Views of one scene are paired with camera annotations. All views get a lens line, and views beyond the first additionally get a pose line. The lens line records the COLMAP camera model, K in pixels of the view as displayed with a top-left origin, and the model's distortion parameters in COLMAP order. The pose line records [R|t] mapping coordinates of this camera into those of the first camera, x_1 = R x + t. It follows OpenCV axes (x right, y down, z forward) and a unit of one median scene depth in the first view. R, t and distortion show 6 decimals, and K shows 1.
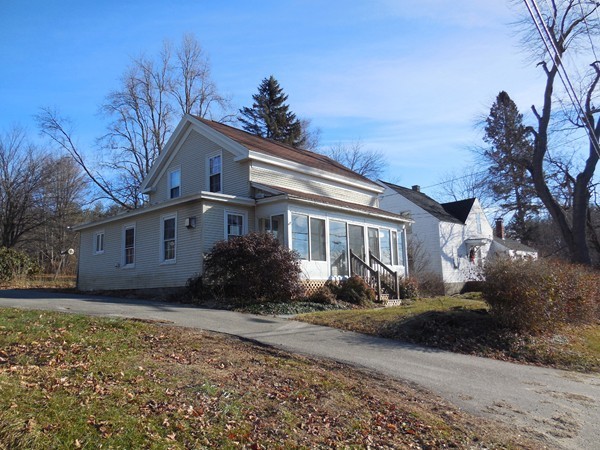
lens RADIAL K [[443.0, 0, 301.5], [0, 443.0, 222.4], [0, 0, 1]] dist [-0.026377, 0.016280]
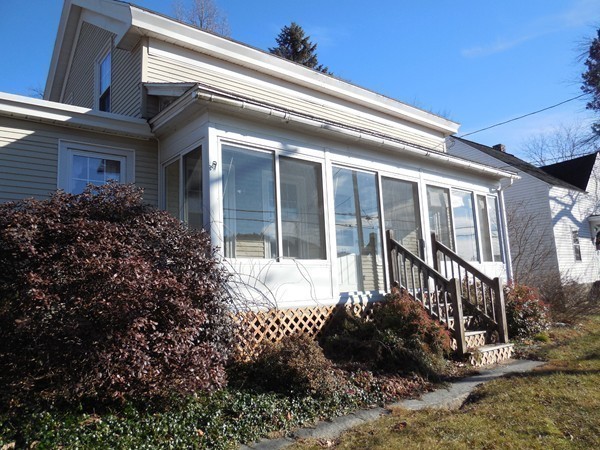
lens RADIAL K [[443.0, 0, 286.2], [0, 443.0, 223.7], [0, 0, 1]] dist [-0.026377, 0.016280]
pose [[0.985177, -0.042805, -0.166117, 0.082318], [0.044626, 0.998978, 0.007239, 0.044986], [0.165637, -0.014545, 0.986080, 0.532267]]
